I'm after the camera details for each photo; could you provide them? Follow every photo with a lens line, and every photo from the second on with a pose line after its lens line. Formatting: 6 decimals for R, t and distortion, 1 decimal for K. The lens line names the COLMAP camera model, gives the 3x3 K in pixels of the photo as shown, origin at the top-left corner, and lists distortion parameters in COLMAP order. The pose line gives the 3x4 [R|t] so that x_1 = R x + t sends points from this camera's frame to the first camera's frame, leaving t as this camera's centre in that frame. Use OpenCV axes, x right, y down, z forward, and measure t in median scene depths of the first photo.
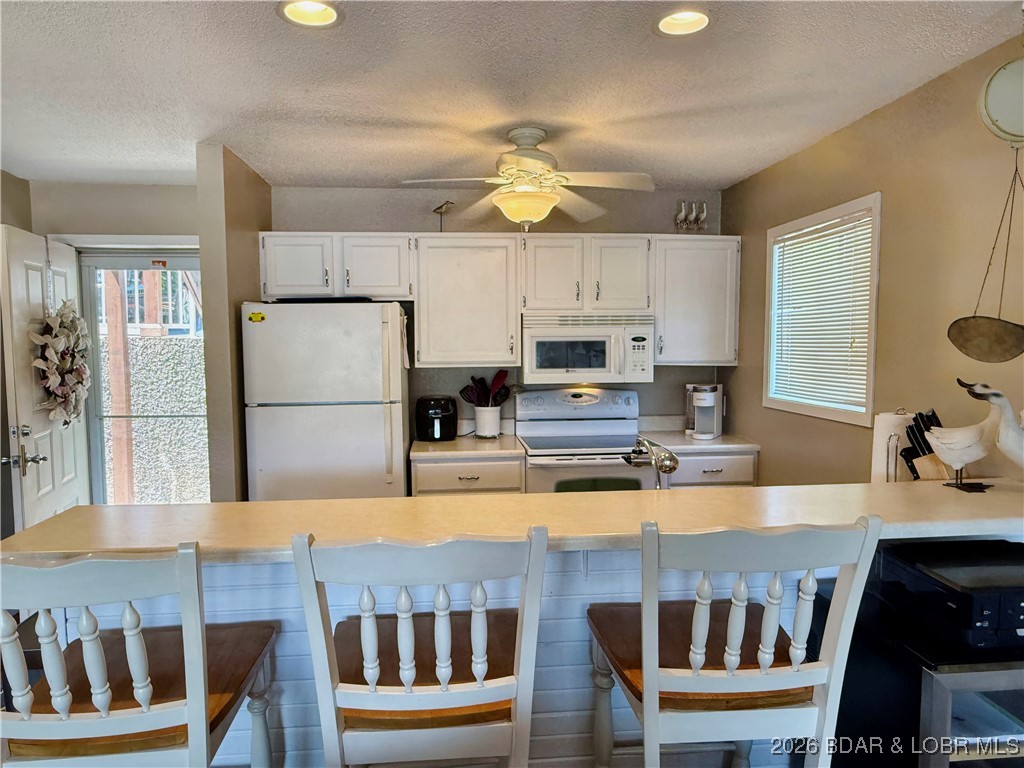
lens RADIAL K [[707.9, 0, 503.2], [0, 707.9, 388.3], [0, 0, 1]] dist [-0.003435, -0.000985]
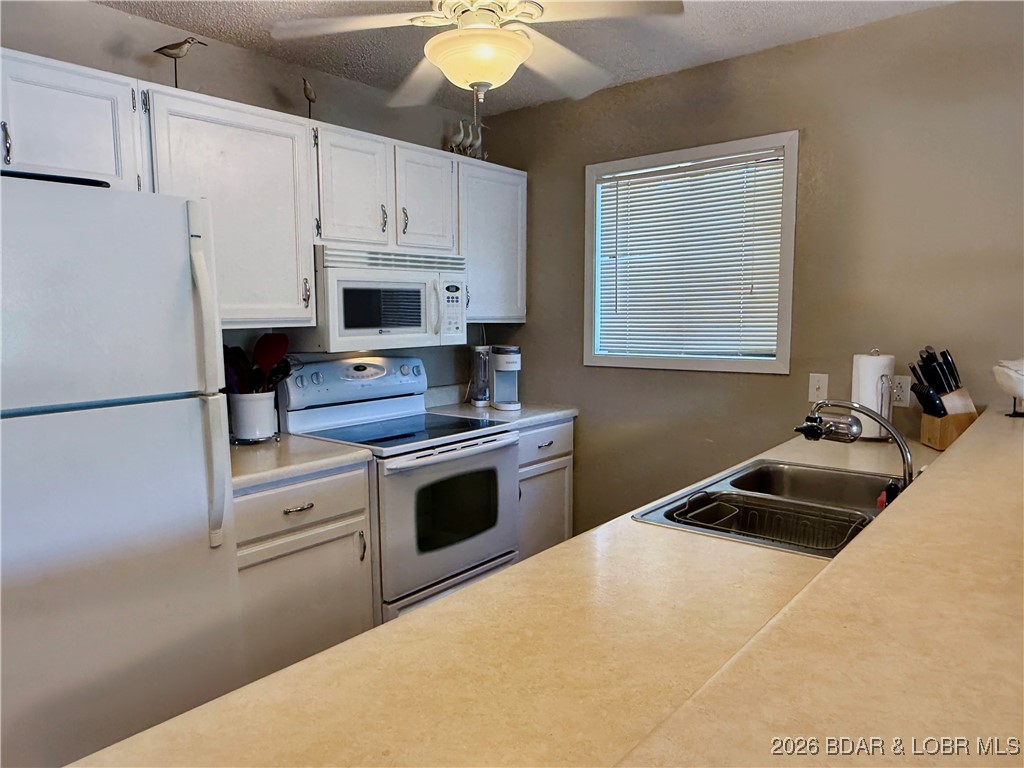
lens RADIAL K [[707.9, 0, 503.2], [0, 707.9, 388.3], [0, 0, 1]] dist [-0.003435, -0.000985]
pose [[0.706593, -0.076628, 0.703459, -0.321627], [0.054479, 0.997060, 0.053888, 0.000312], [-0.705520, 0.000247, 0.708690, 0.416272]]
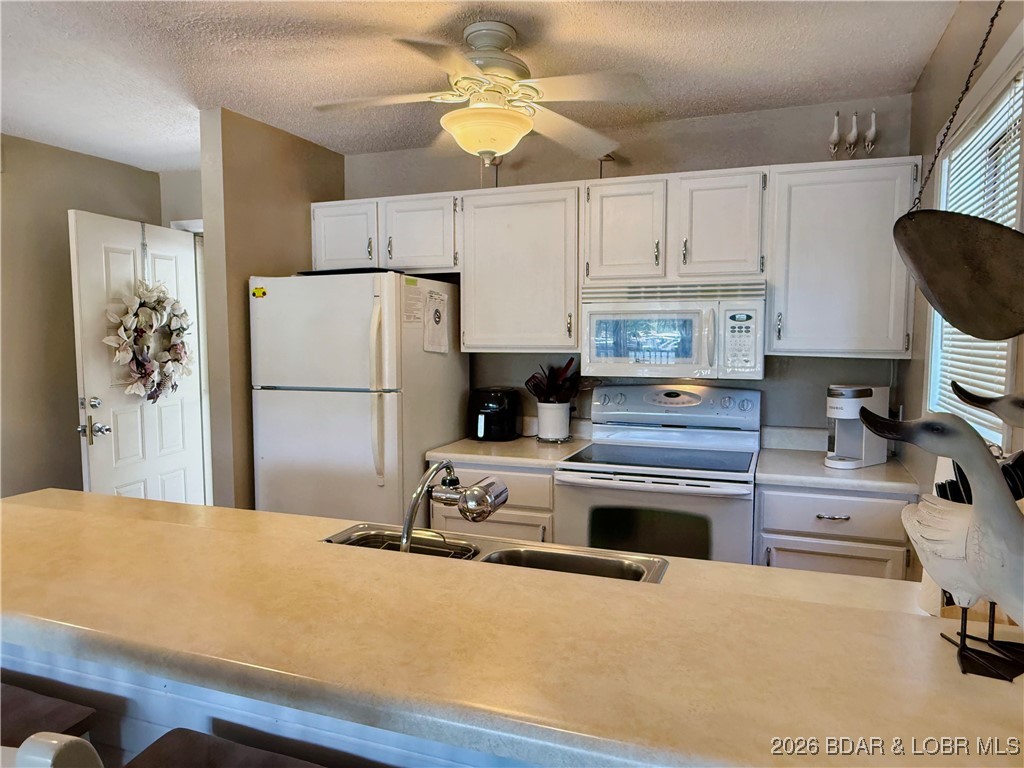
lens RADIAL K [[707.9, 0, 503.2], [0, 707.9, 388.3], [0, 0, 1]] dist [-0.003435, -0.000985]
pose [[0.893506, 0.041526, -0.447127, 0.299173], [-0.036678, 0.999137, 0.019499, -0.004273], [0.447551, -0.001023, 0.894258, 0.267646]]
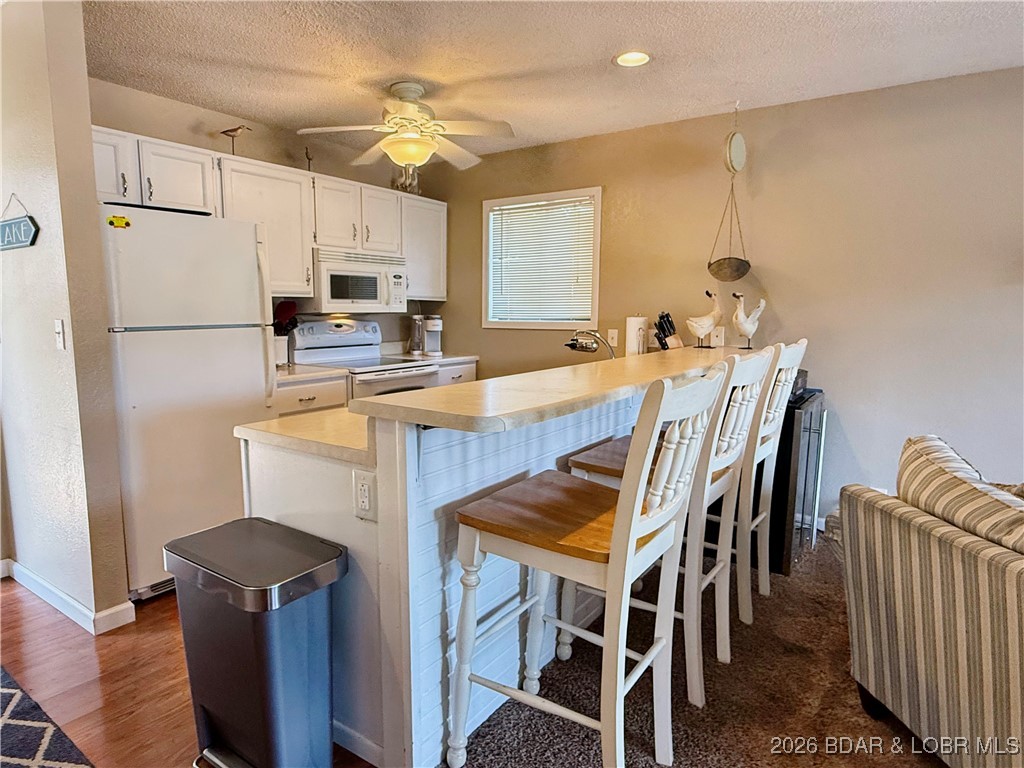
lens RADIAL K [[619.8, 0, 504.1], [0, 619.8, 386.7], [0, 0, 1]] dist [0.001213, 0.000124]
pose [[0.641619, -0.088422, 0.761910, -0.530282], [0.045859, 0.995978, 0.076967, 0.046763], [-0.765651, -0.014443, 0.643094, 0.162452]]
